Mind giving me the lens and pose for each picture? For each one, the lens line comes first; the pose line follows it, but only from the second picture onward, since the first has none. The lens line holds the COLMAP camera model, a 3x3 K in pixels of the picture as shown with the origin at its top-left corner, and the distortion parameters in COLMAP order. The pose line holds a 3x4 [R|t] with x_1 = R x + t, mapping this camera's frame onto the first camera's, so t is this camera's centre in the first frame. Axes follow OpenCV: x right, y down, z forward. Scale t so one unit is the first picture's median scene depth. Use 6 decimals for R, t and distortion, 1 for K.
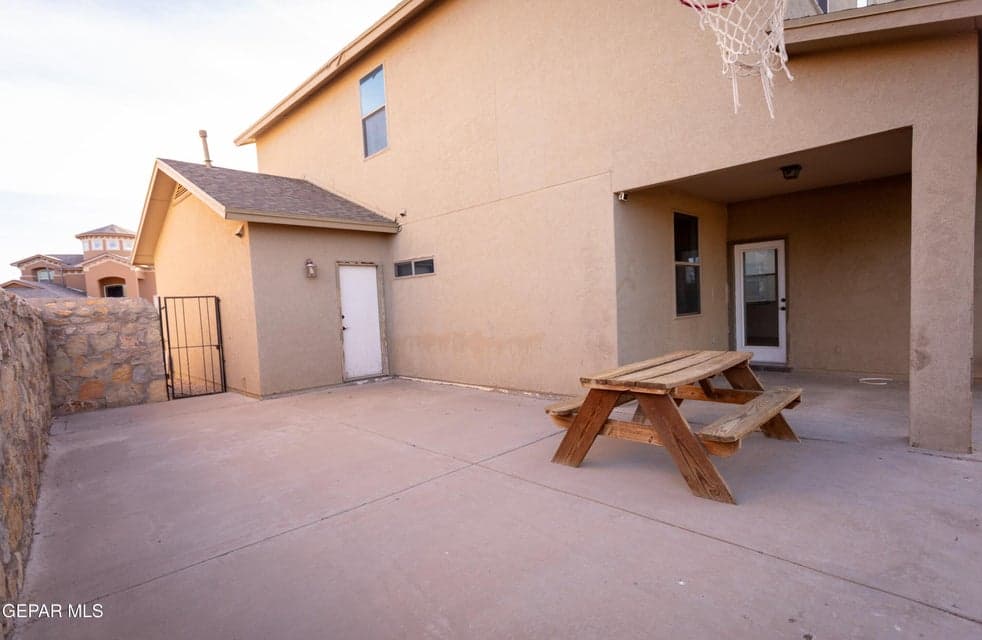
lens RADIAL K [[480.4, 0, 490.4], [0, 480.4, 331.6], [0, 0, 1]] dist [0.000542, 0.000175]
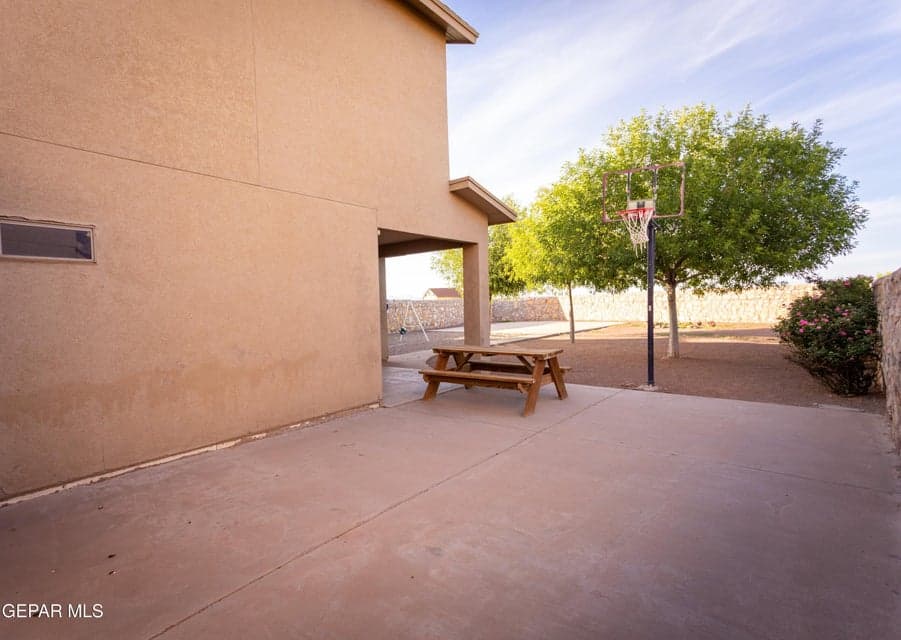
lens RADIAL K [[428.0, 0, 450.5], [0, 428.0, 320.0], [0, 0, 1]] dist [-0.001125, -0.000258]
pose [[-0.096994, 0.017973, 0.995123, -0.706577], [0.092617, 0.995662, -0.008956, -0.023851], [-0.990966, 0.091297, -0.098238, 0.800134]]
